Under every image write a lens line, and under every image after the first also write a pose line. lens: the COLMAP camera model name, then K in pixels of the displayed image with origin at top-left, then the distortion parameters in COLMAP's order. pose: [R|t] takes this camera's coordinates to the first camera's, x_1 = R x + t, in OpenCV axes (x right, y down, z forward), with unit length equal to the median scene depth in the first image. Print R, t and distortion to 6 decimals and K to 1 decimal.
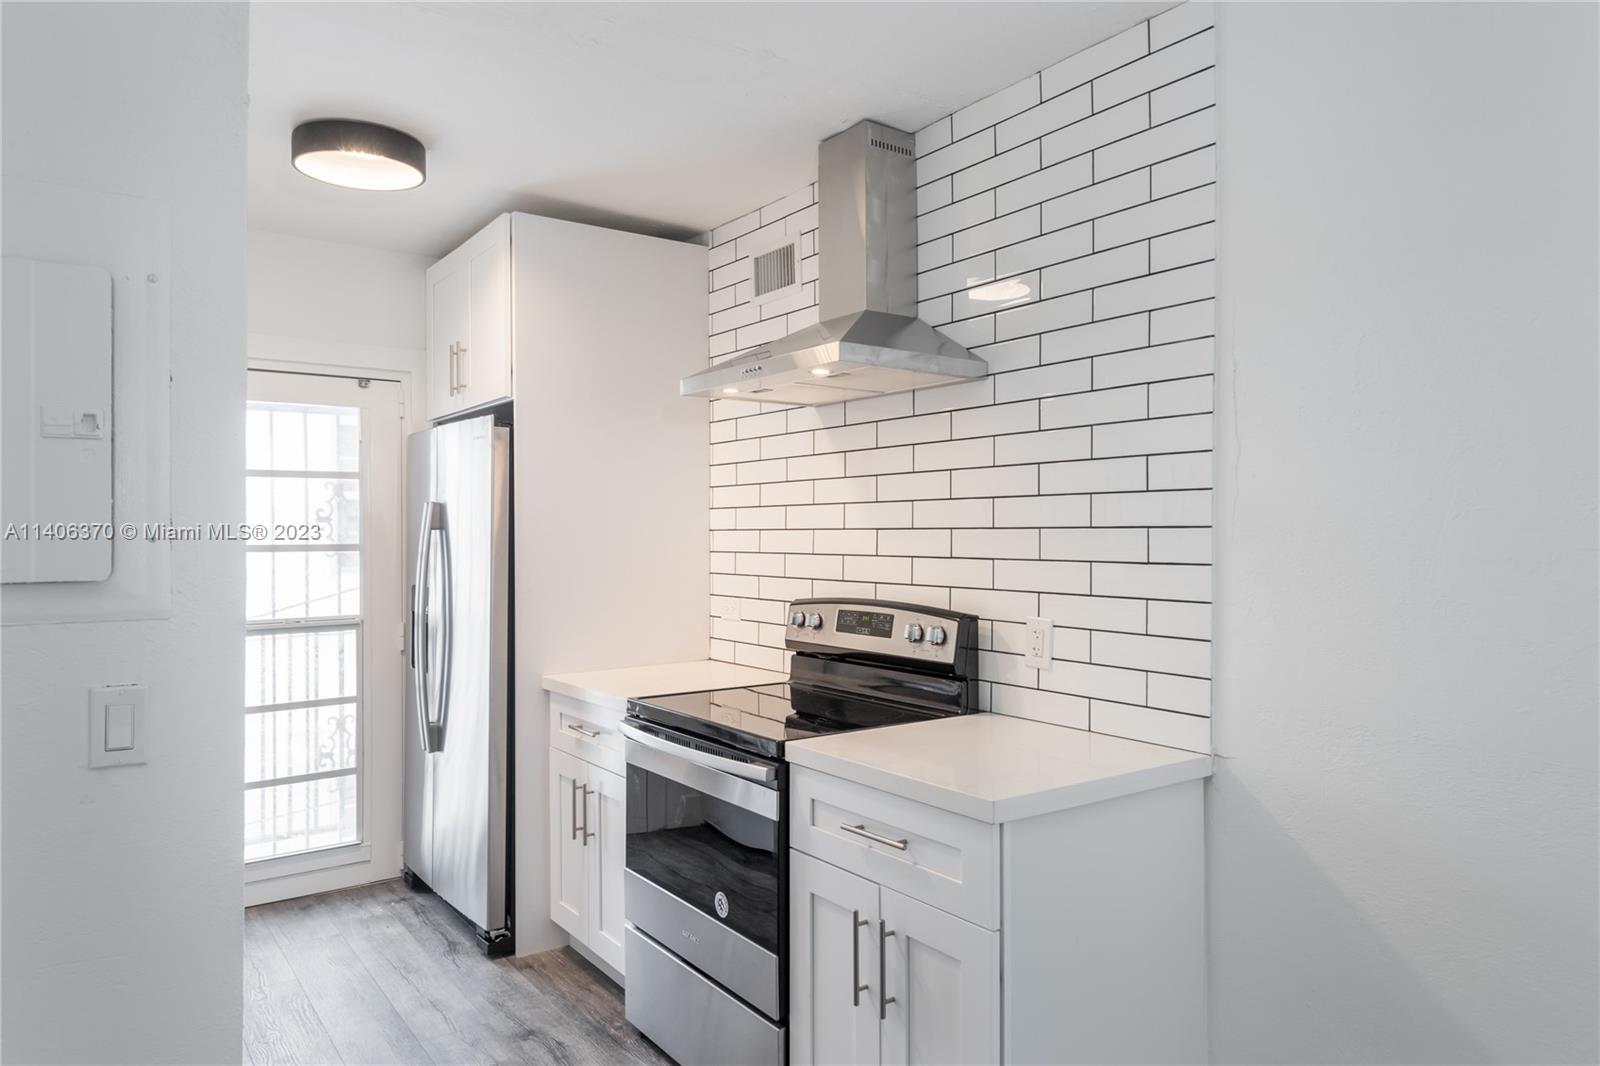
lens RADIAL K [[1020.5, 0, 788.2], [0, 1020.5, 538.0], [0, 0, 1]] dist [0.022413, -0.001208]
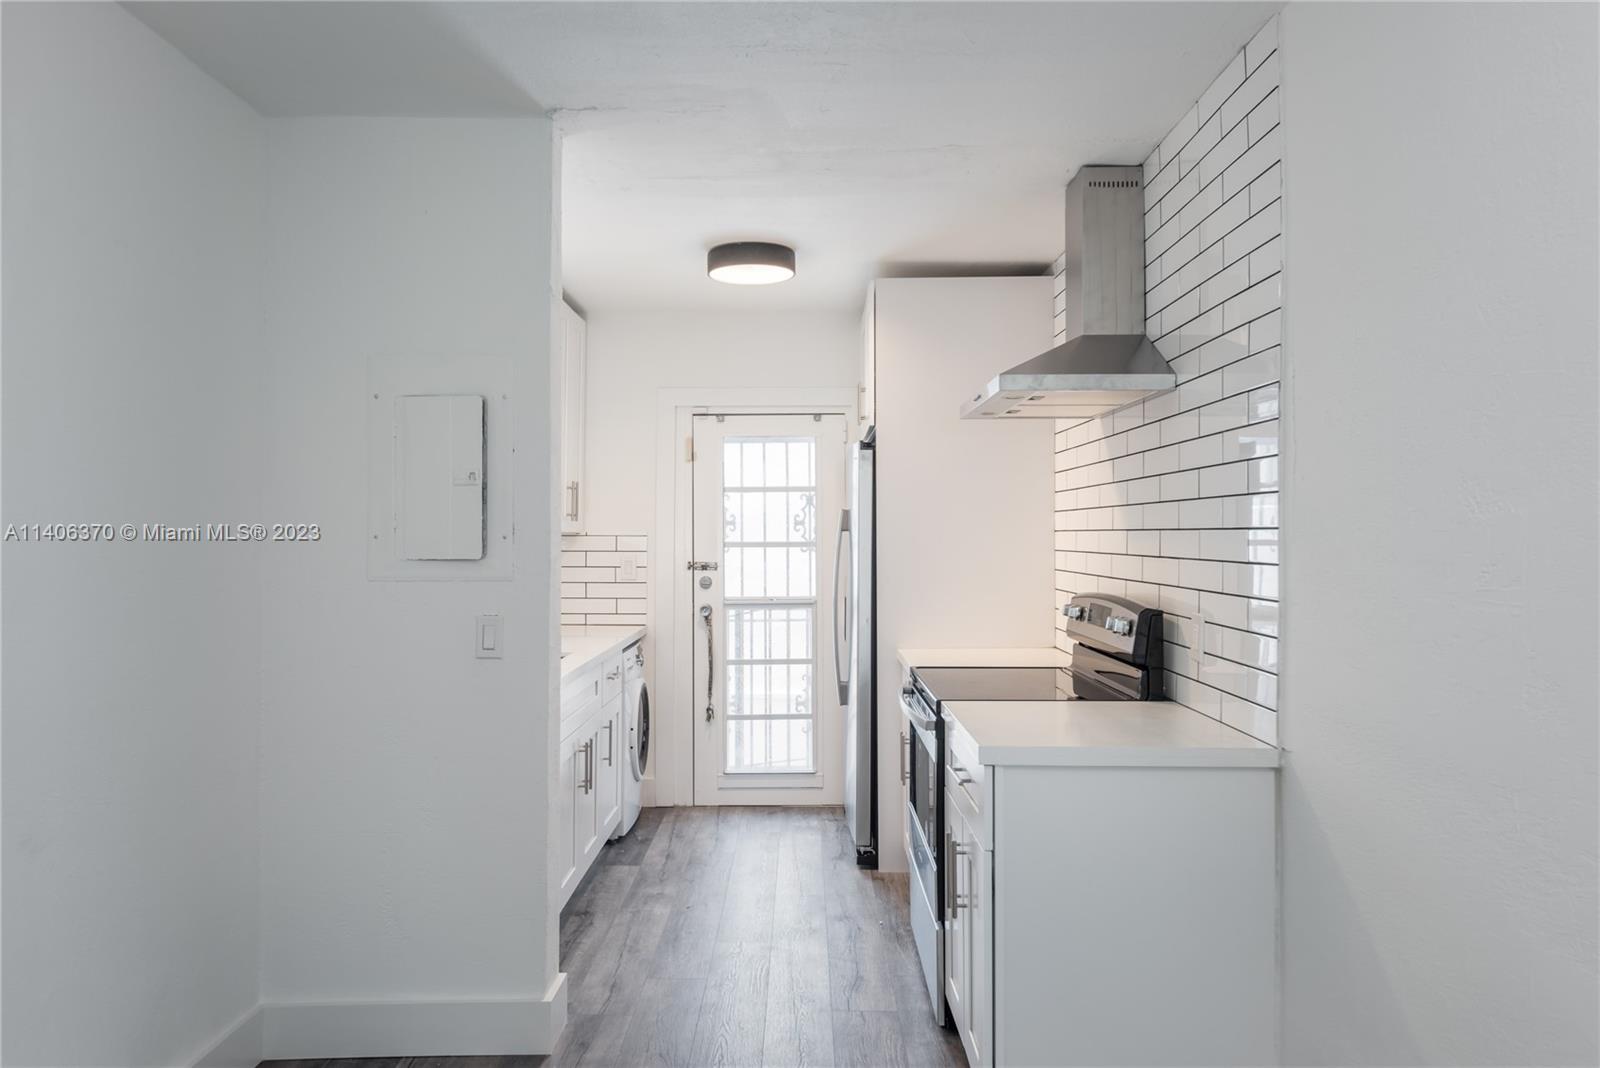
lens RADIAL K [[1020.5, 0, 788.2], [0, 1020.5, 539.0], [0, 0, 1]] dist [0.022413, -0.001208]
pose [[0.813157, 0.002420, -0.582039, 0.373921], [-0.001101, 0.999996, 0.002620, -0.001507], [0.582043, -0.001490, 0.813156, -0.082649]]
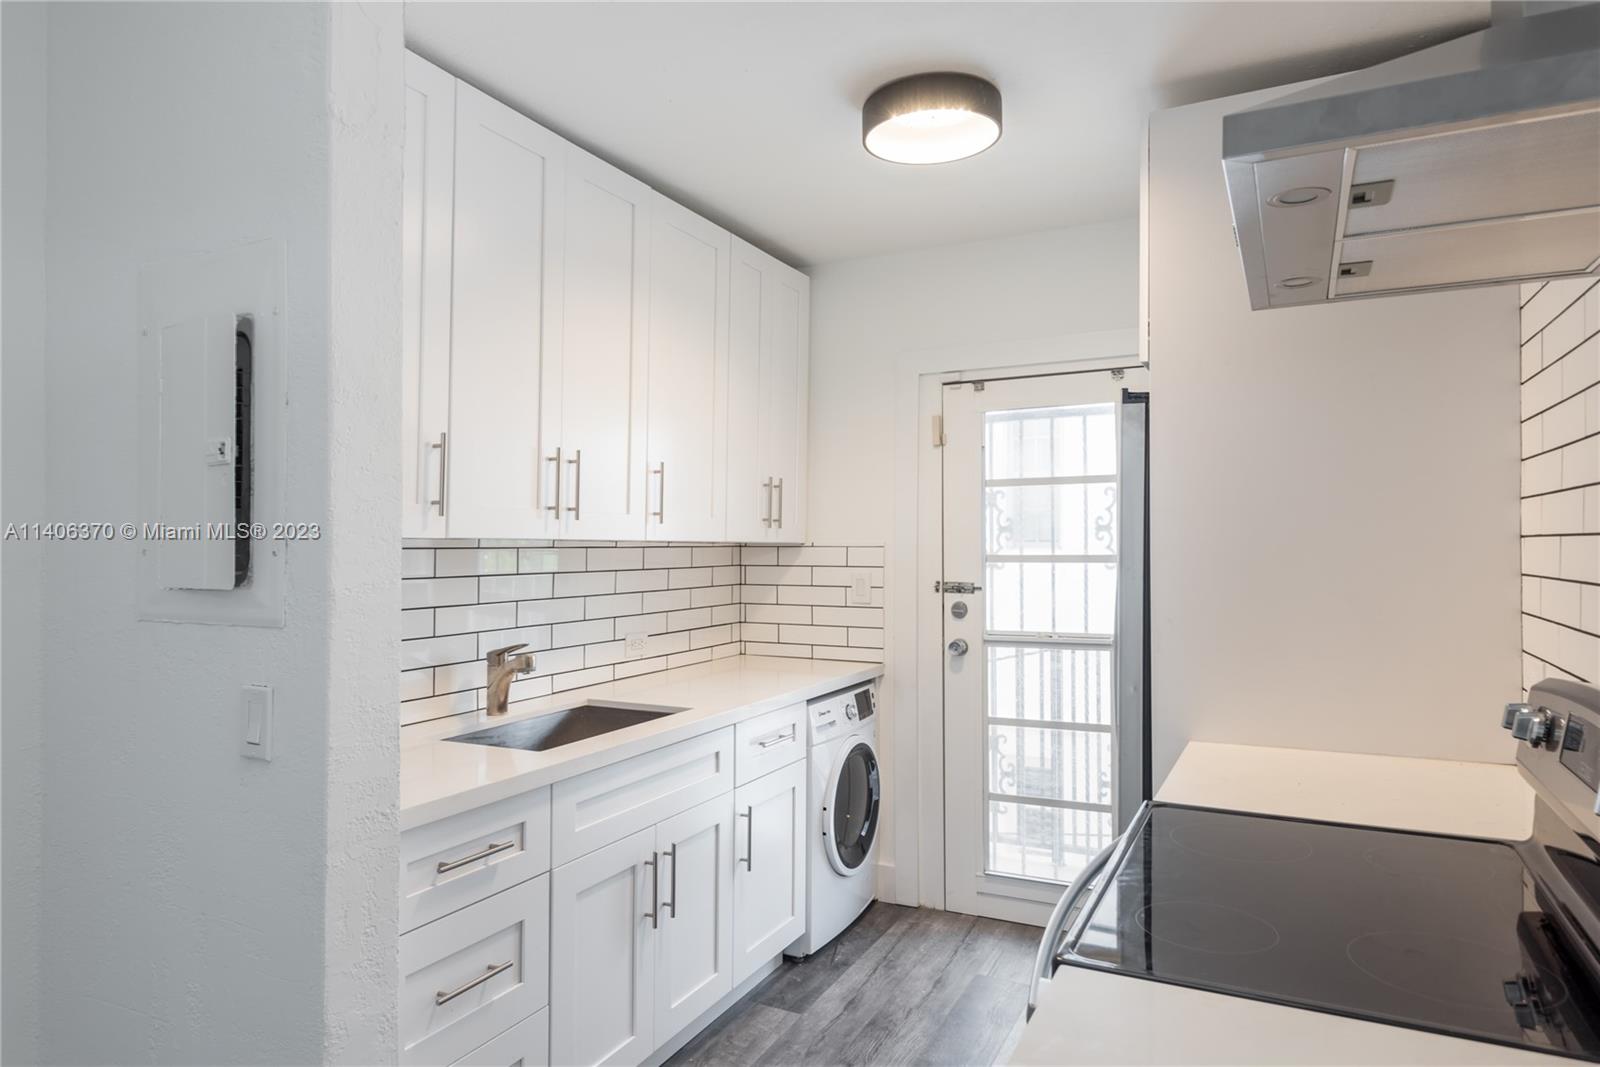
lens RADIAL K [[967.0, 0, 786.7], [0, 967.0, 545.6], [0, 0, 1]] dist [0.040341, -0.037231]
pose [[0.476601, -0.000957, -0.879119, 0.230255], [0.000963, 0.999999, -0.000567, -0.002789], [0.879119, -0.000576, 0.476602, 0.427359]]
